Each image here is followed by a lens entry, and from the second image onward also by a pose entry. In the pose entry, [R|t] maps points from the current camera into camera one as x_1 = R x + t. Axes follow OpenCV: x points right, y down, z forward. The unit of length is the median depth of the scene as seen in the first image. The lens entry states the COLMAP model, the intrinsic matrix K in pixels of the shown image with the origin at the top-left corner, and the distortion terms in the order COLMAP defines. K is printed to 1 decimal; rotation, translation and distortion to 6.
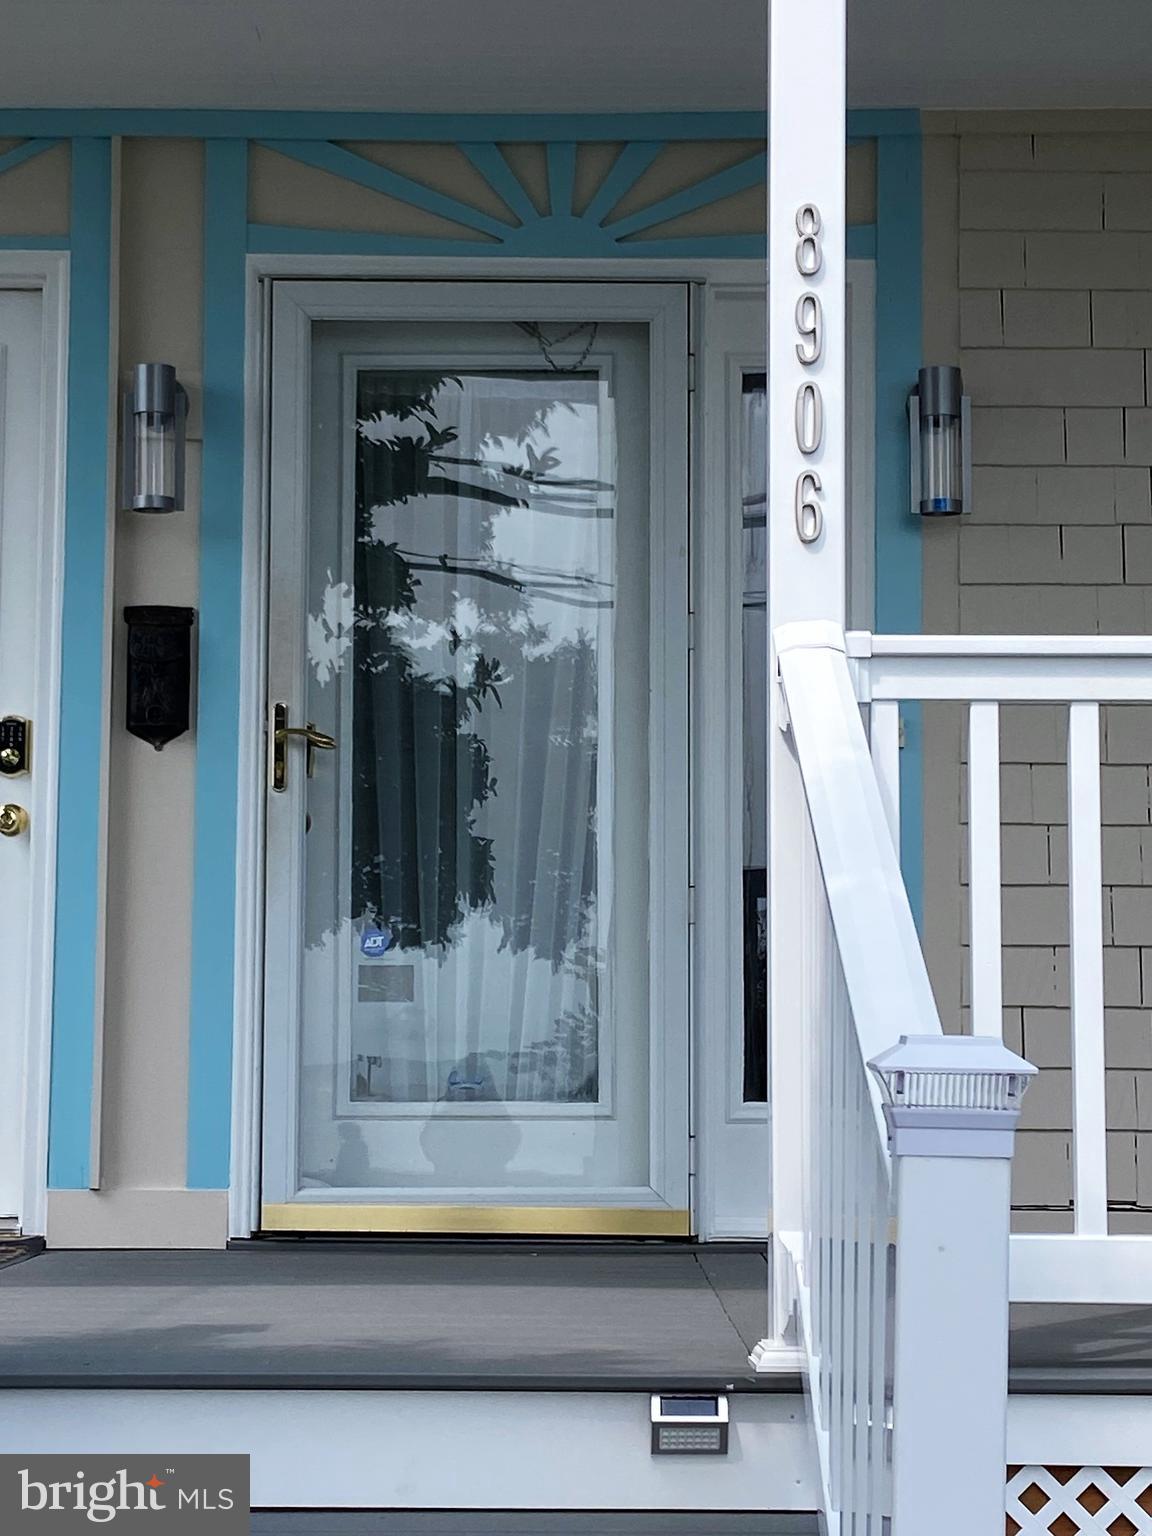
lens RADIAL K [[3073.4, 0, 576.9], [0, 3073.4, 727.0], [0, 0, 1]] dist [0.030377, -0.095272]
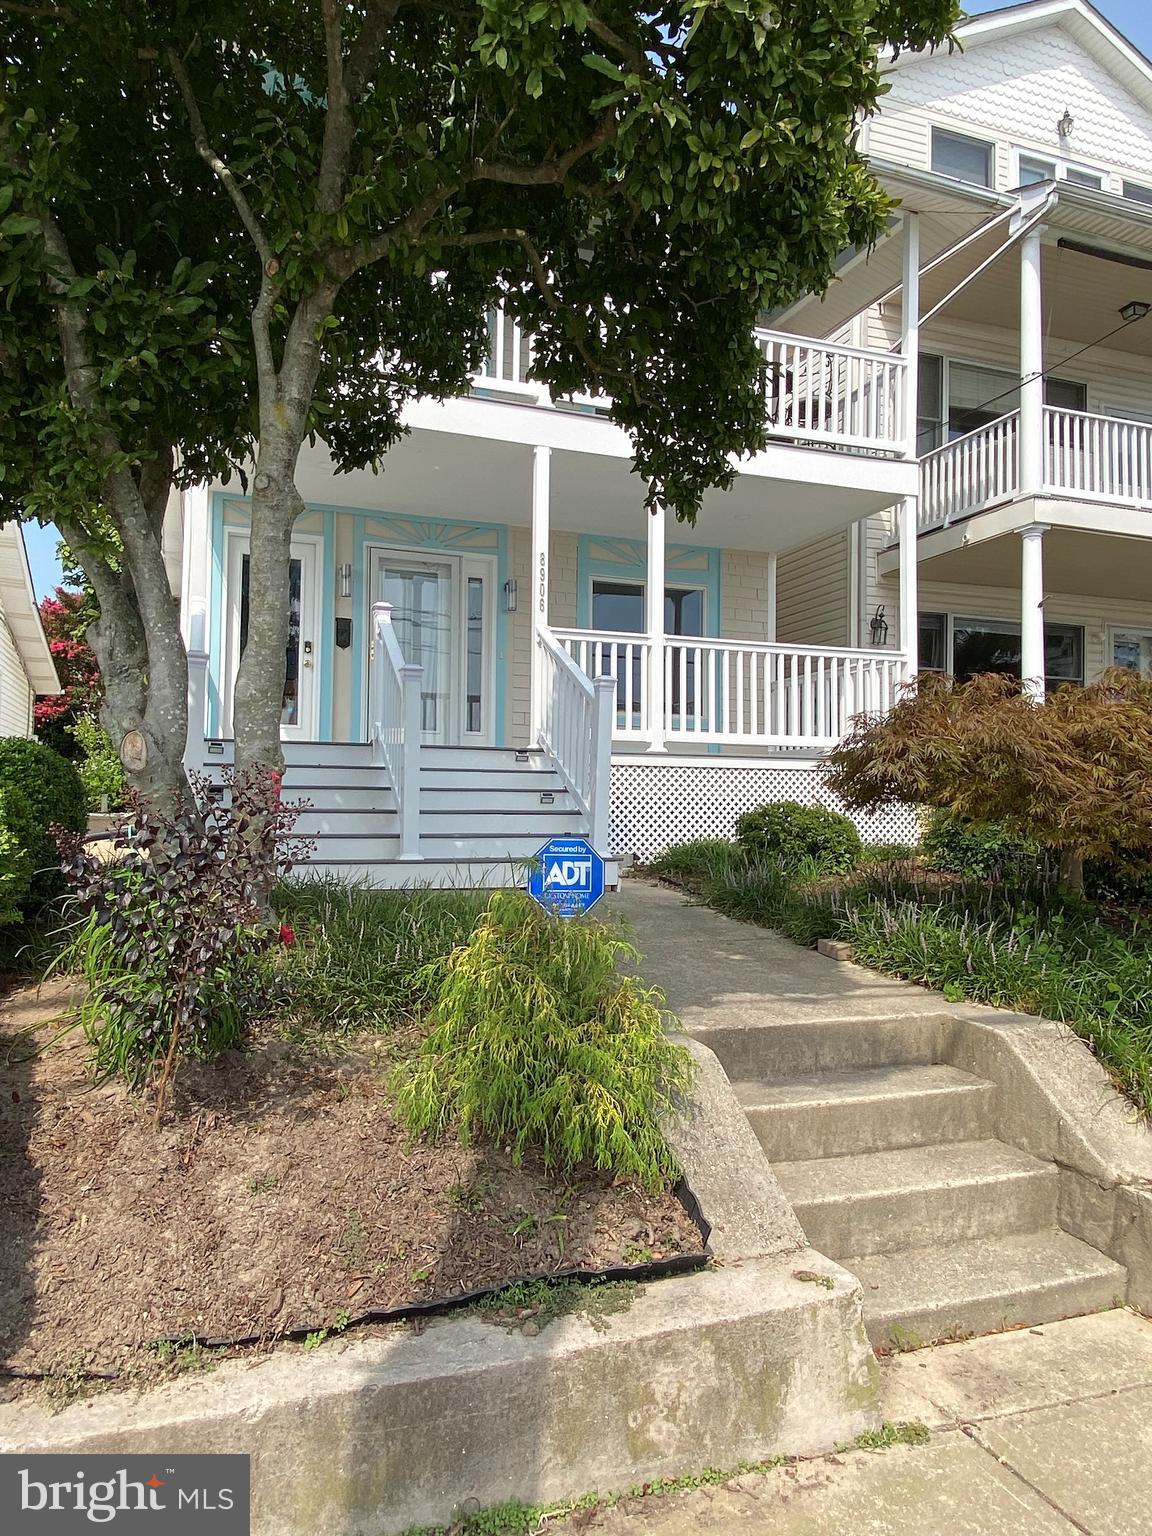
lens RADIAL K [[1027.8, 0, 584.2], [0, 1027.8, 754.5], [0, 0, 1]] dist [0.116773, -0.134680]
pose [[0.933288, 0.022714, 0.358409, -0.346277], [-0.042045, 0.998045, 0.046233, 0.075463], [-0.356658, -0.058217, 0.932419, -0.562326]]
